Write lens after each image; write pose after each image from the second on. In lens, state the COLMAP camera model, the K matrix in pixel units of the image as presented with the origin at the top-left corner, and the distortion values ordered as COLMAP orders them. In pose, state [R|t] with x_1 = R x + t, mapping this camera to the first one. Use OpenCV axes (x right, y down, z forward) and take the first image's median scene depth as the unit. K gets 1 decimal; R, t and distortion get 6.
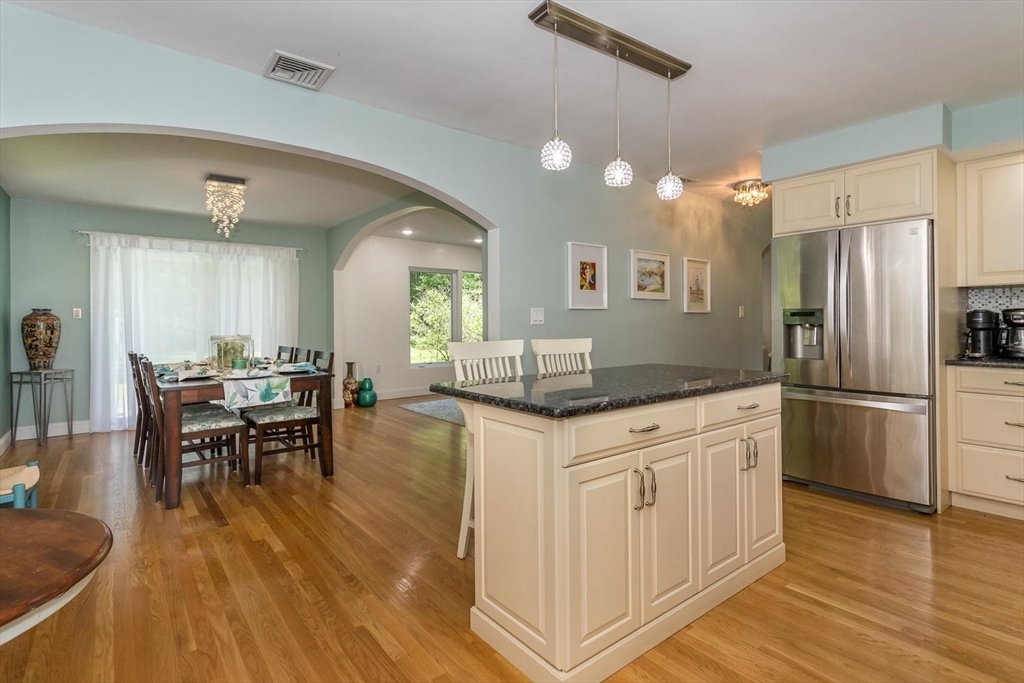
lens RADIAL K [[508.4, 0, 511.1], [0, 508.4, 323.8], [0, 0, 1]] dist [0.000327, 0.000349]
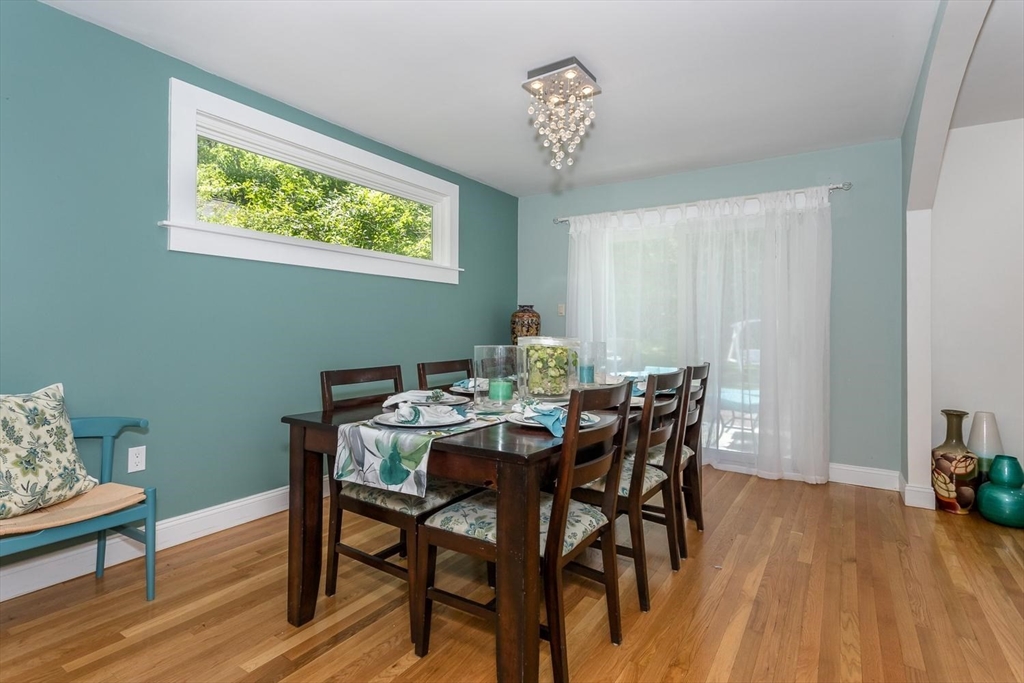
lens RADIAL K [[508.4, 0, 511.1], [0, 508.4, 323.8], [0, 0, 1]] dist [0.000327, 0.000349]
pose [[0.319061, 0.001510, -0.947733, -0.016390], [-0.017959, 0.999829, -0.004453, 0.007370], [0.947564, 0.018441, 0.319033, 0.510127]]
